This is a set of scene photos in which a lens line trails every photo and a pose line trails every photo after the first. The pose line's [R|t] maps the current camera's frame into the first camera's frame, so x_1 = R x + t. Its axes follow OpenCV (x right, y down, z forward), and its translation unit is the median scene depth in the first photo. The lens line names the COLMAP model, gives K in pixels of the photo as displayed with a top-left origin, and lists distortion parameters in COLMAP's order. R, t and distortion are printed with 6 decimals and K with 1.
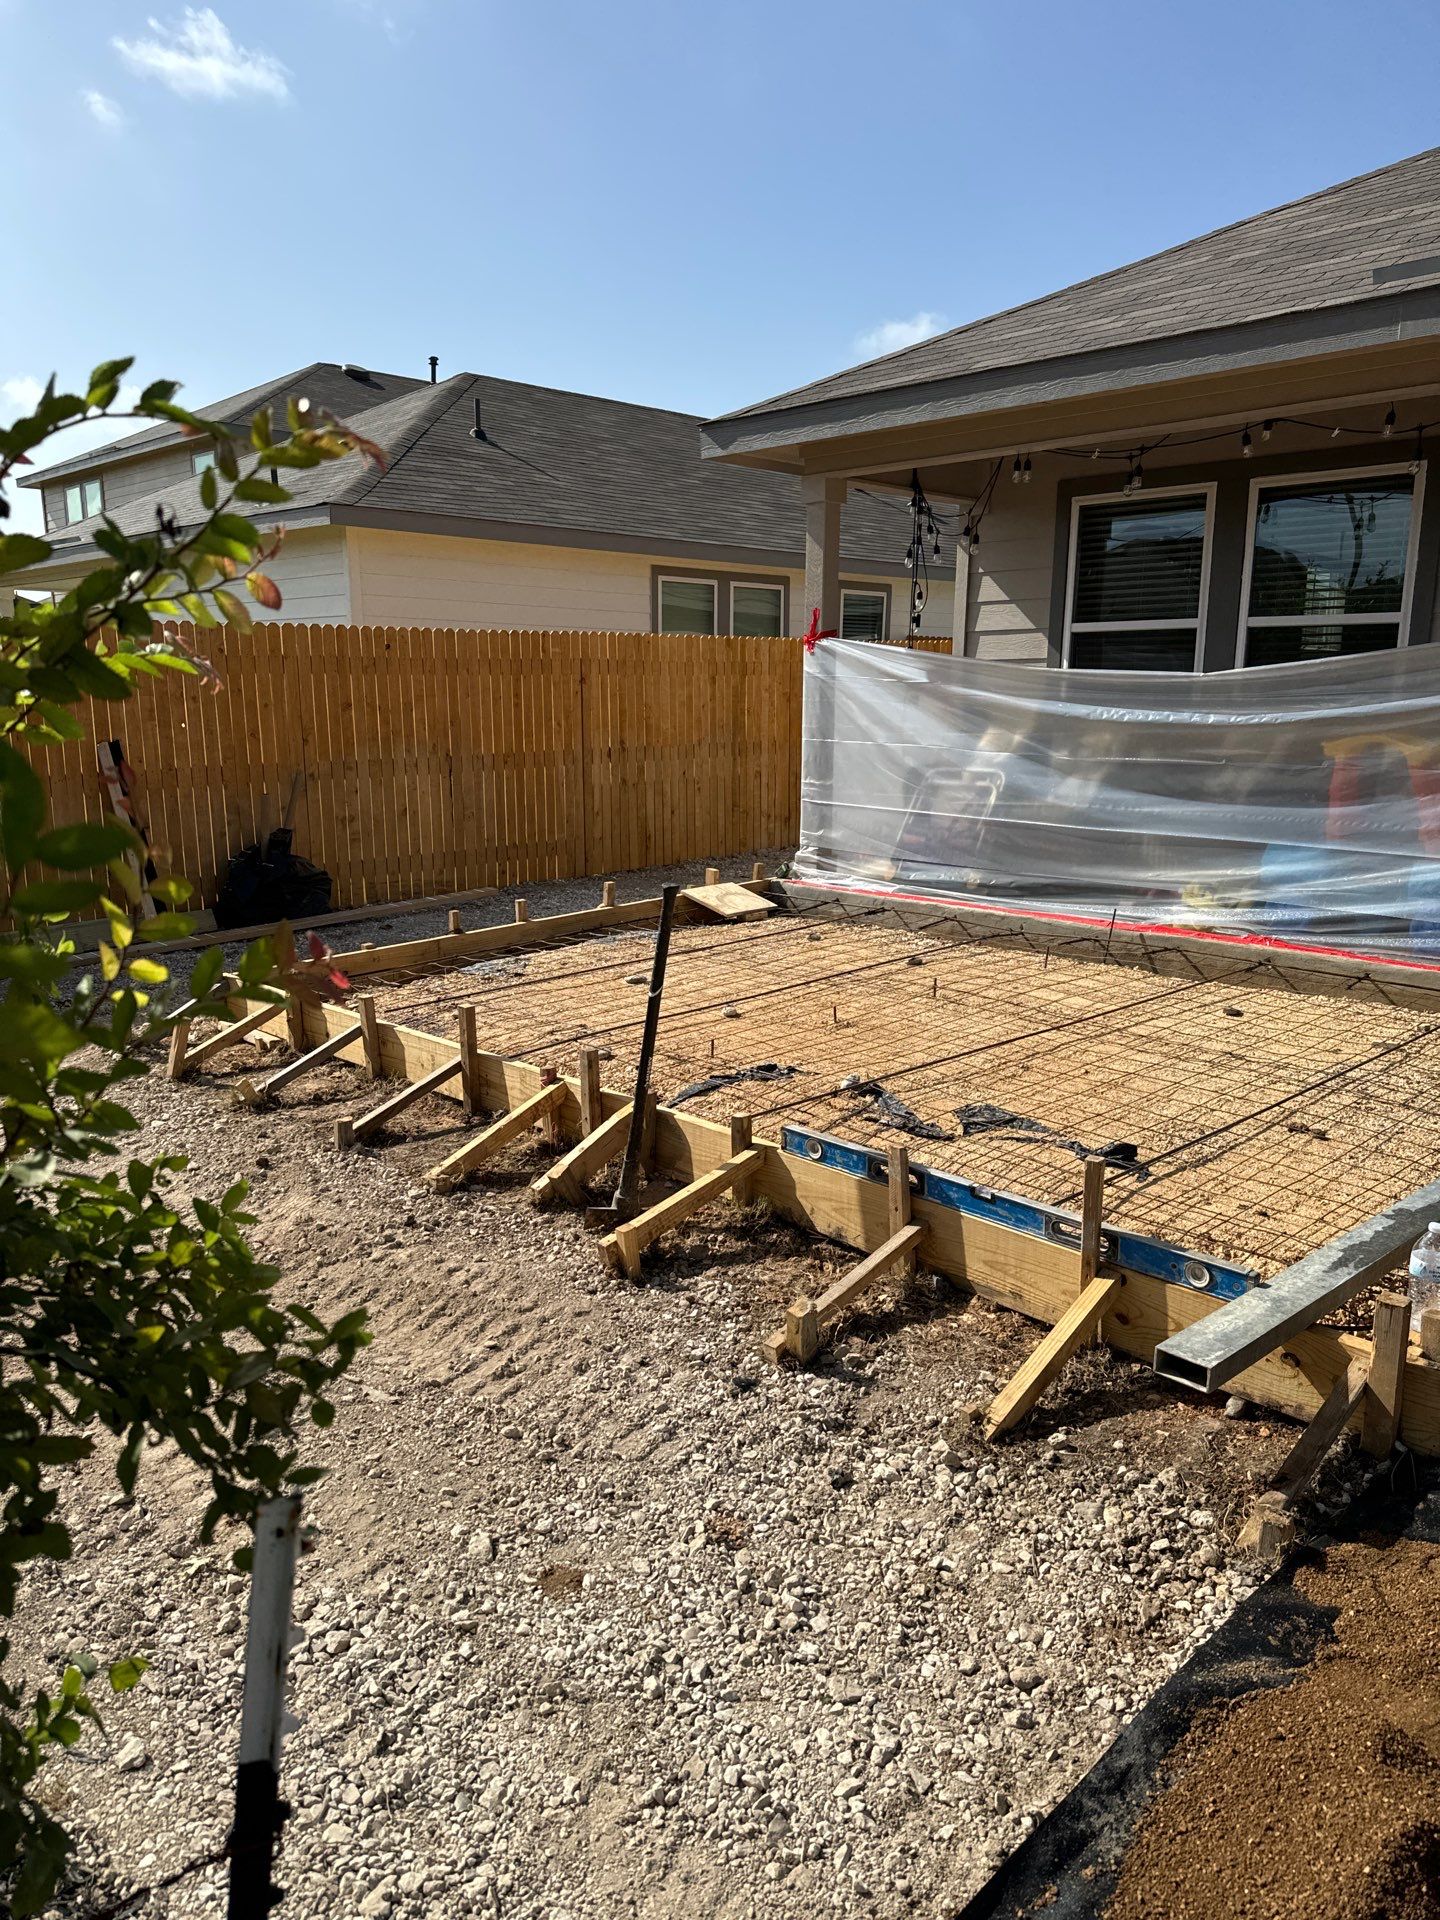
lens RADIAL K [[1354.9, 0, 703.4], [0, 1354.9, 979.0], [0, 0, 1]] dist [0.053224, -0.063163]
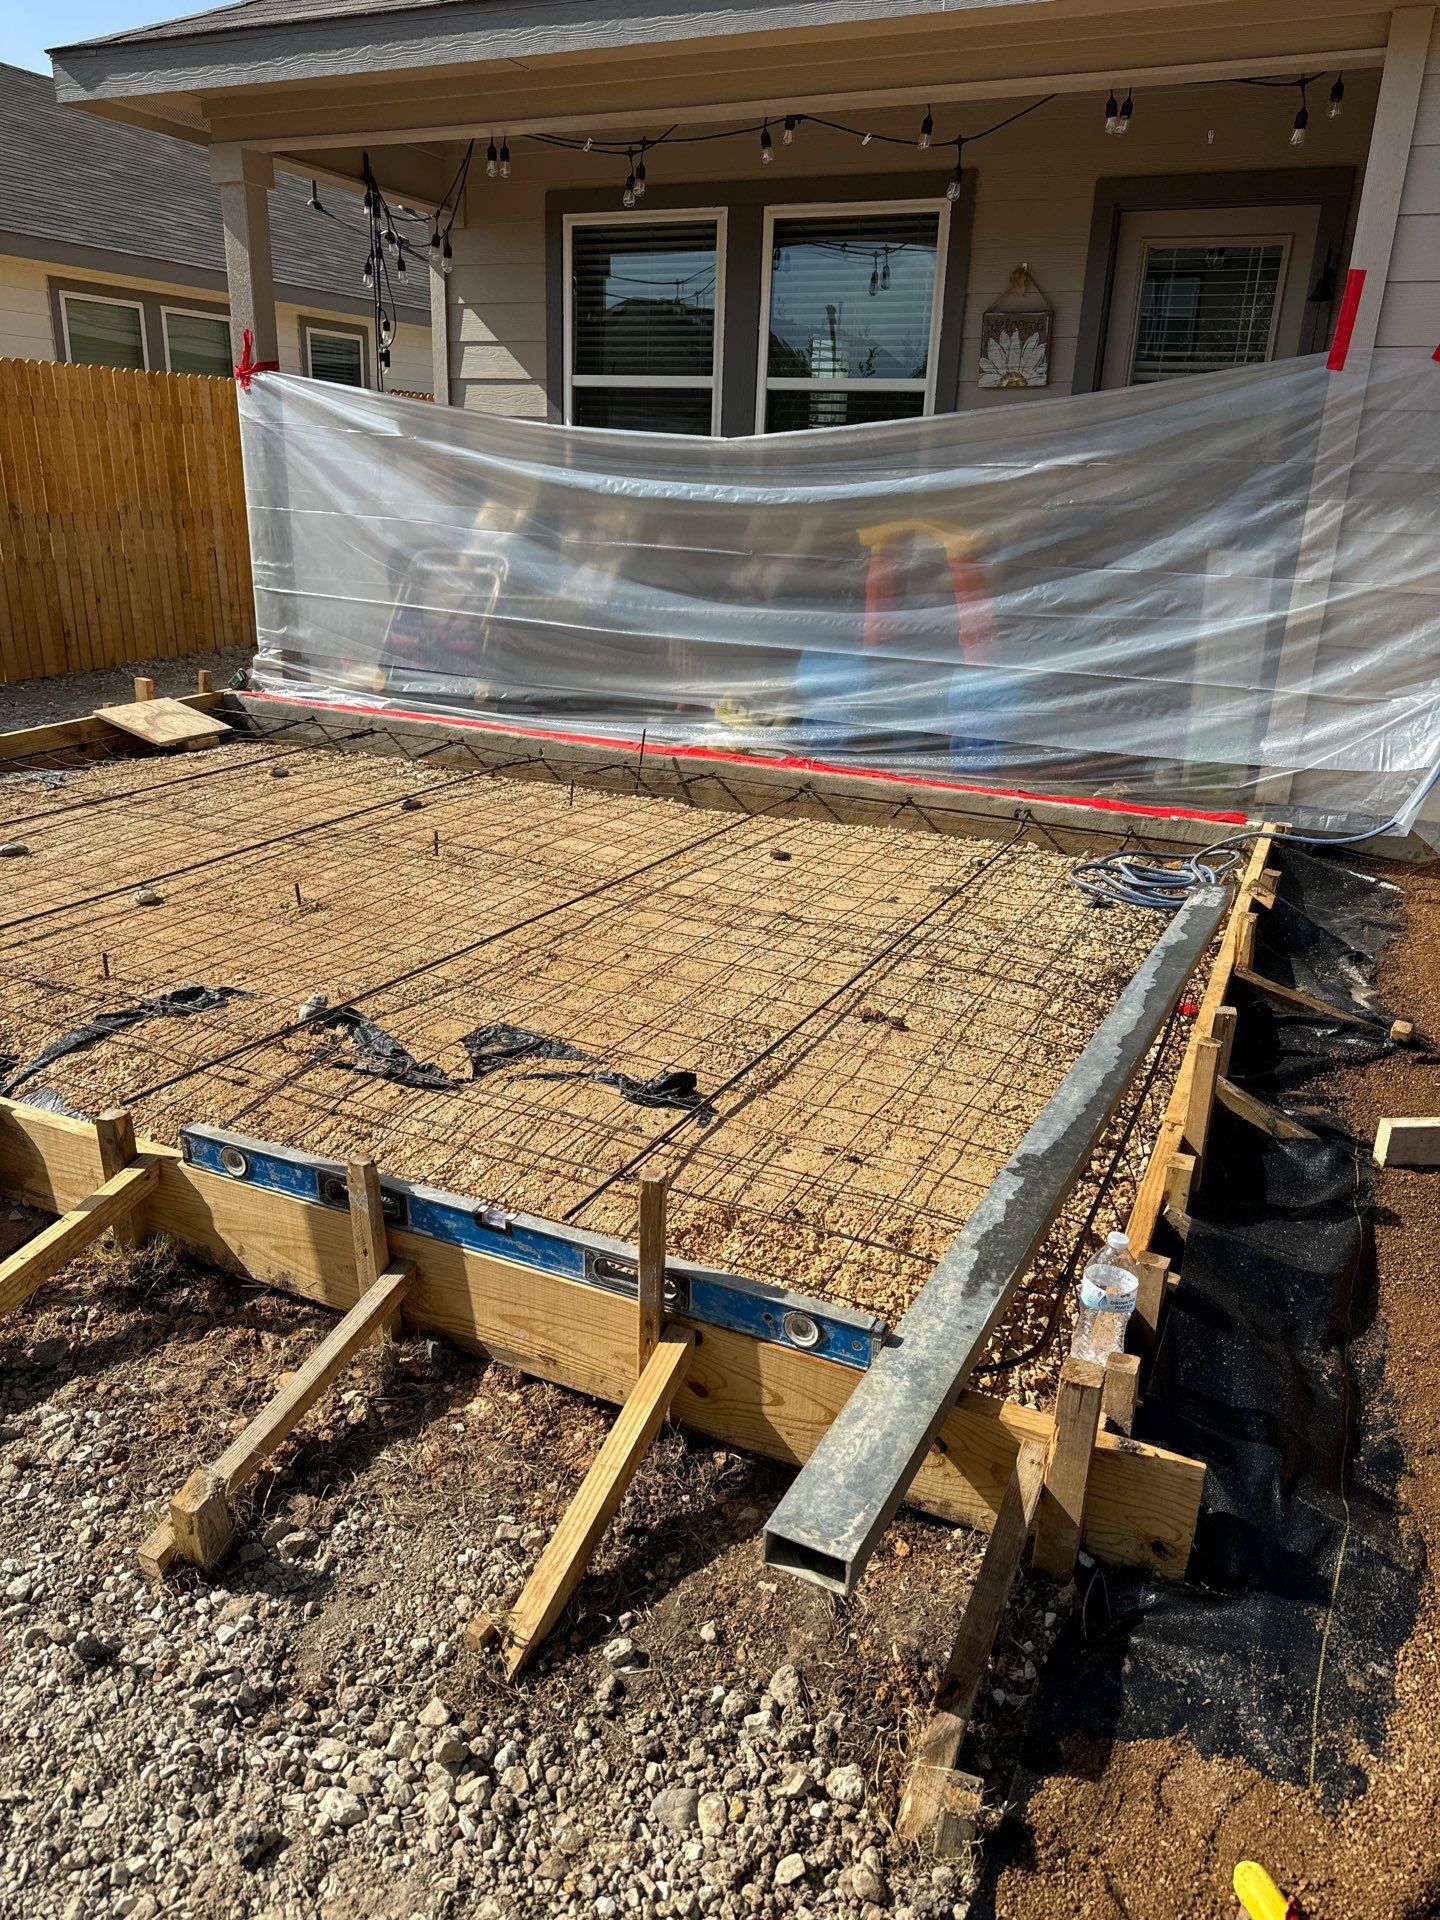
lens RADIAL K [[1354.9, 0, 726.5], [0, 1354.9, 960.6], [0, 0, 1]] dist [0.053224, -0.063163]
pose [[0.936127, -0.092516, 0.339276, 0.066630], [0.044198, 0.988077, 0.147483, -0.040747], [-0.348875, -0.123067, 0.929054, 0.239332]]
